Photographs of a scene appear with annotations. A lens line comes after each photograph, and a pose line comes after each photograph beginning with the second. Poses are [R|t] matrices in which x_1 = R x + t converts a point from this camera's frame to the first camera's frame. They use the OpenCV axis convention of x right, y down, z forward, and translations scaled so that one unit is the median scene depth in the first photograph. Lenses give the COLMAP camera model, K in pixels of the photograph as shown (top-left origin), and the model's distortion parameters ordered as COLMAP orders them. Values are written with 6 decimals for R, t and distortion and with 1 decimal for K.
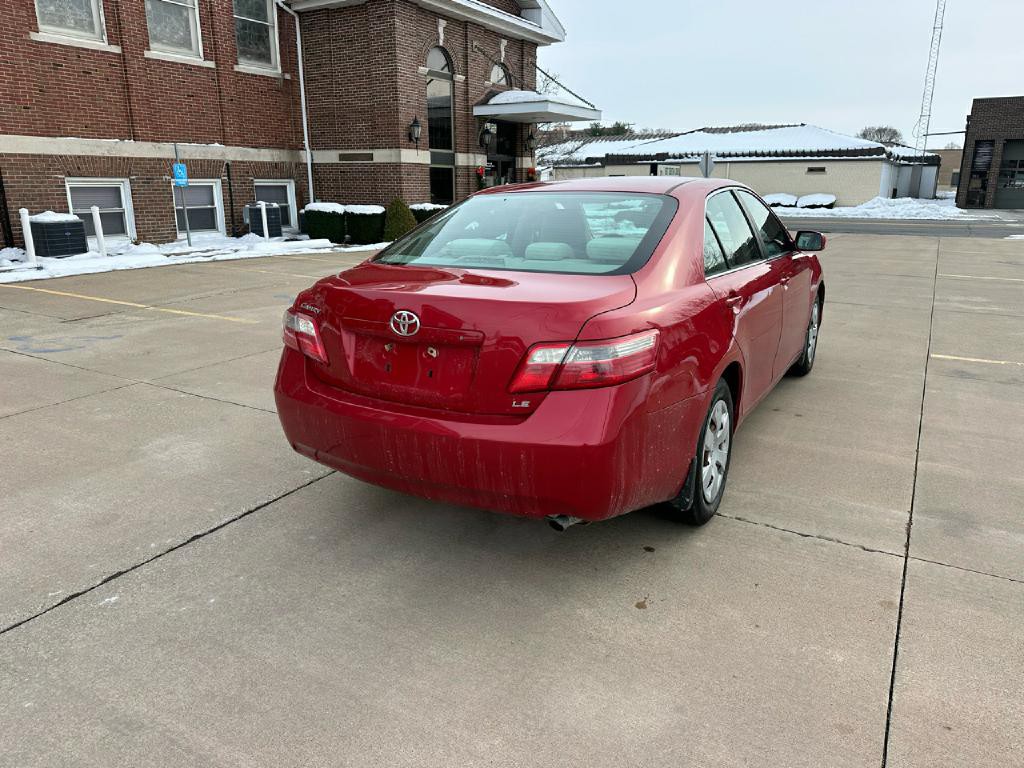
lens RADIAL K [[713.9, 0, 504.1], [0, 713.9, 388.2], [0, 0, 1]] dist [0.040202, -0.047756]
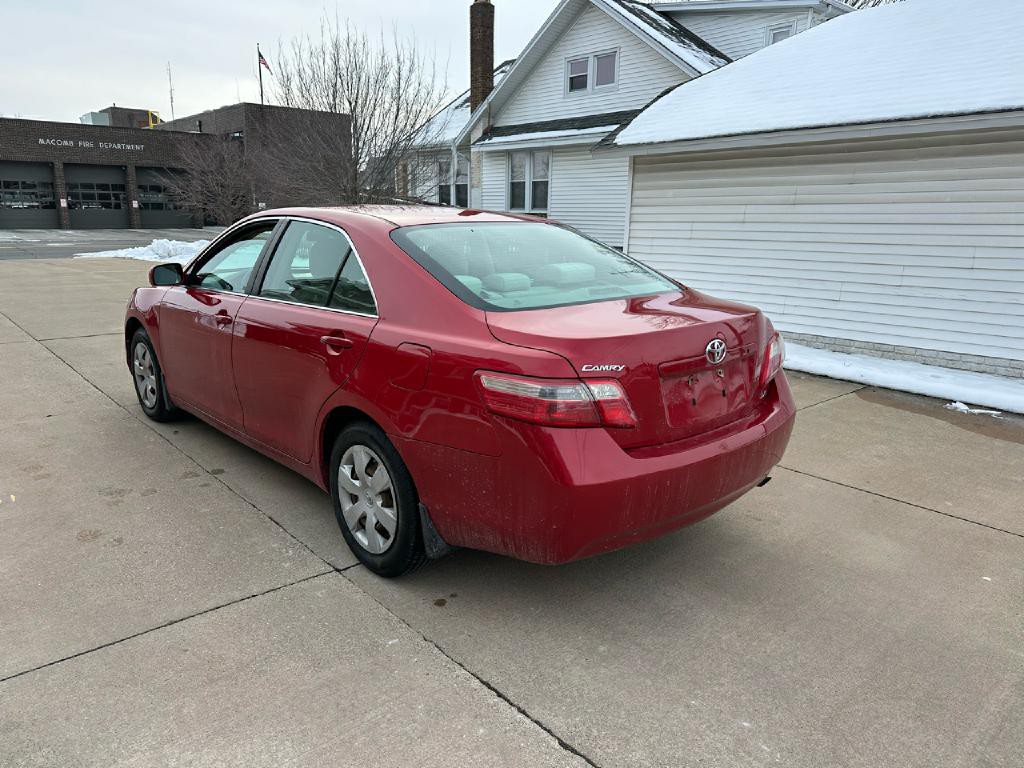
lens RADIAL K [[713.9, 0, 515.0], [0, 713.9, 382.3], [0, 0, 1]] dist [0.040202, -0.047756]
pose [[0.298030, -0.214405, 0.930166, -0.216405], [0.245636, 0.958858, 0.142315, -0.048198], [-0.922411, 0.186068, 0.338434, 0.166713]]
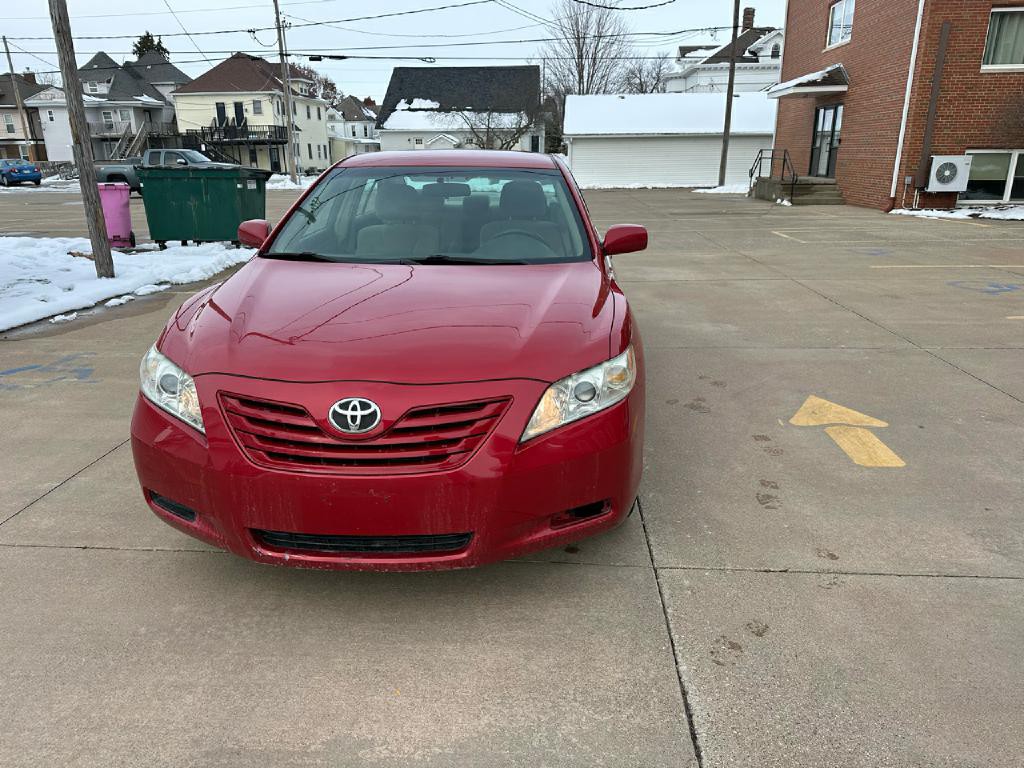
lens RADIAL K [[713.9, 0, 509.3], [0, 713.9, 385.2], [0, 0, 1]] dist [0.040202, -0.047756]
pose [[-0.892312, 0.148181, -0.426405, 0.175566], [-0.113970, 0.840038, 0.530421, -0.167498], [0.436795, 0.521899, -0.732688, 0.580767]]
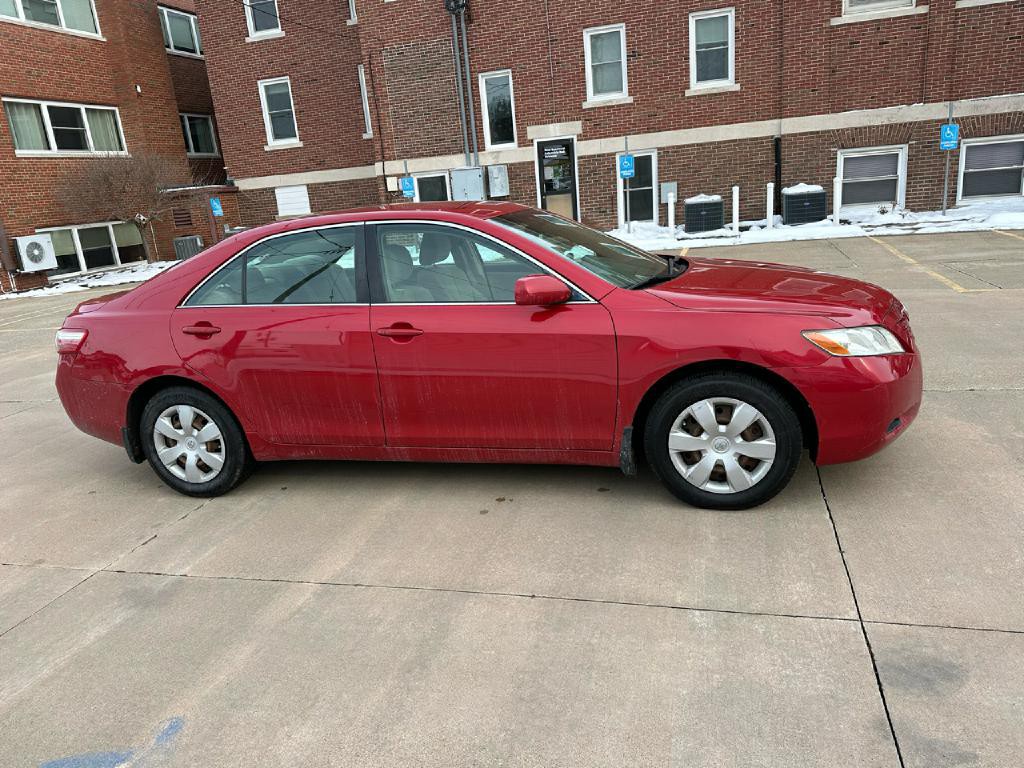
lens RADIAL K [[713.9, 0, 514.9], [0, 713.9, 382.9], [0, 0, 1]] dist [0.040202, -0.047756]
pose [[0.263170, 0.241236, -0.934102, 0.354969], [-0.179214, 0.963605, 0.198364, -0.081841], [0.947958, 0.115201, 0.296825, 0.256546]]
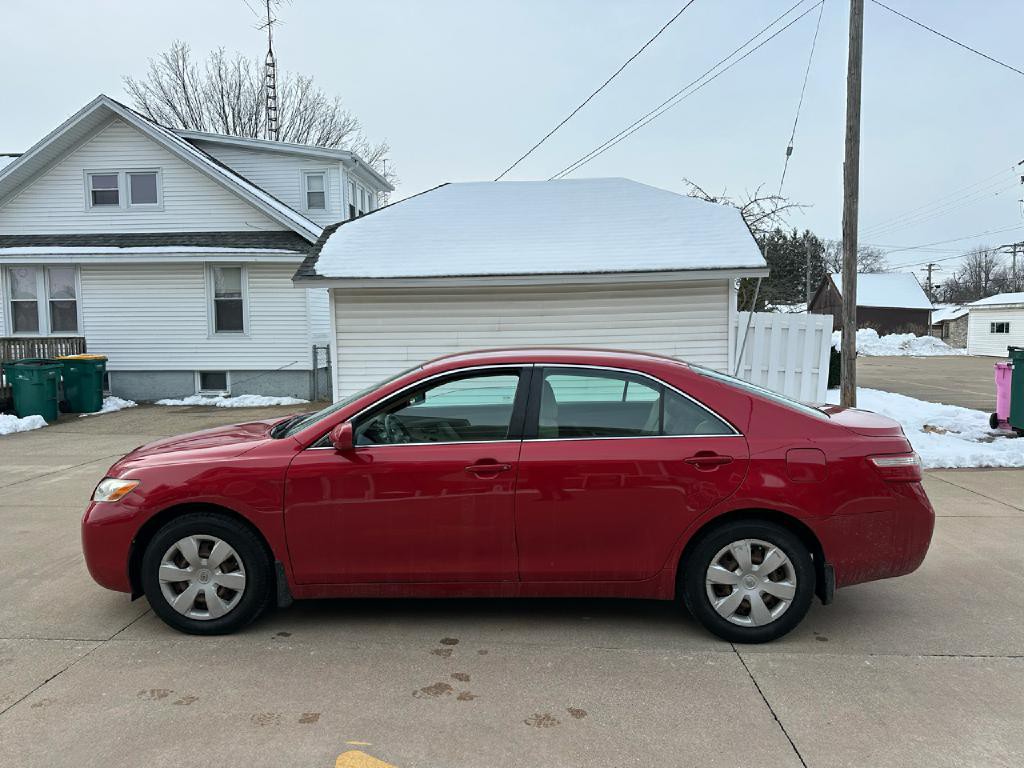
lens RADIAL K [[713.9, 0, 514.3], [0, 713.9, 381.7], [0, 0, 1]] dist [0.040202, -0.047756]
pose [[-0.474790, -0.059596, 0.878079, -0.226169], [0.246645, 0.948715, 0.197754, -0.137671], [-0.844832, 0.310466, -0.435741, 0.445429]]
